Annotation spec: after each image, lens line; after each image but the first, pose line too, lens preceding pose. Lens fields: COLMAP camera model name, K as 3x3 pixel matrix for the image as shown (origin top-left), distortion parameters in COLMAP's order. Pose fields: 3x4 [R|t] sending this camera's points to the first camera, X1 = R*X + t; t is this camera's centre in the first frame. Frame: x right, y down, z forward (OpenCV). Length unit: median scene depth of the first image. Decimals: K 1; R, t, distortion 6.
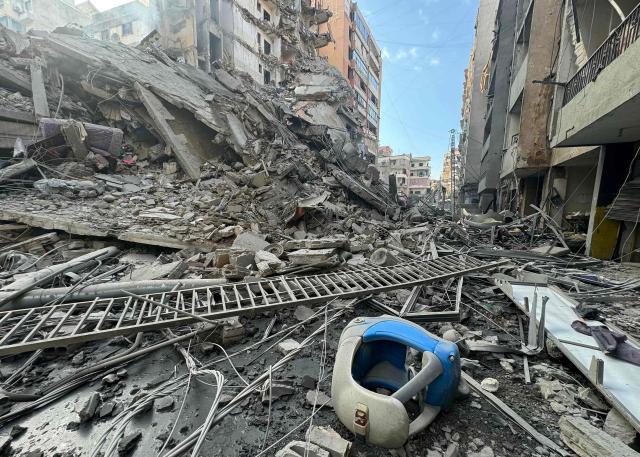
lens RADIAL K [[251.7, 0, 320.0], [0, 251.7, 238.8], [0, 0, 1]] dist [0.000248, -0.000074]
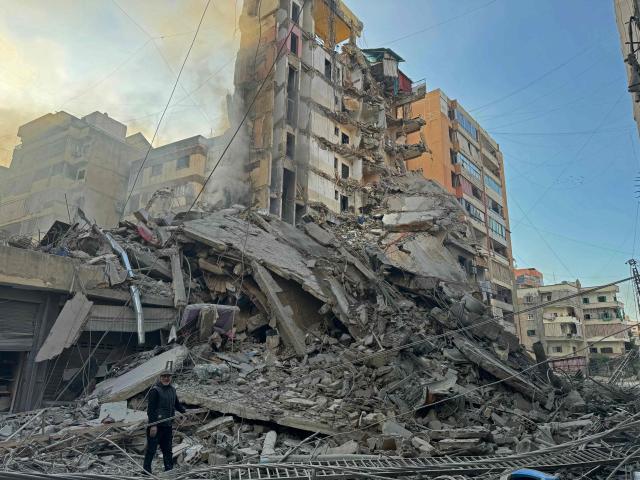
lens RADIAL K [[442.7, 0, 320.0], [0, 442.7, 240.0], [0, 0, 1]] dist [0.124443, -0.183874]
pose [[0.980659, -0.049534, -0.189350, -0.061126], [-0.031294, 0.915316, -0.401520, 0.017281], [0.193204, 0.399680, 0.896063, -0.360679]]
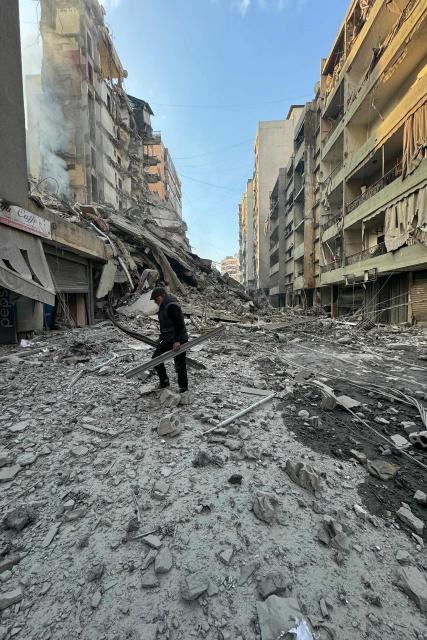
lens RADIAL K [[253.0, 0, 213.5], [0, 253.0, 320.0], [0, 0, 1]] dist [-0.001086, 0.000526]
pose [[0.904248, -0.057178, 0.423162, -0.688375], [0.088151, 0.994644, -0.053972, 0.053865], [-0.417809, 0.086106, 0.904445, -0.530355]]
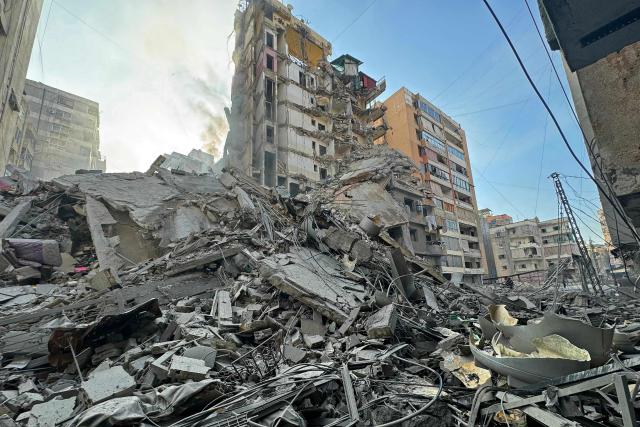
lens RADIAL K [[253.0, 0, 321.9], [0, 253.0, 241.0], [0, 0, 1]] dist [-0.001086, 0.000526]
pose [[0.909013, -0.132066, -0.395289, 0.327176], [-0.001987, 0.947081, -0.320989, -0.056957], [0.416762, 0.292569, 0.860647, 0.310748]]
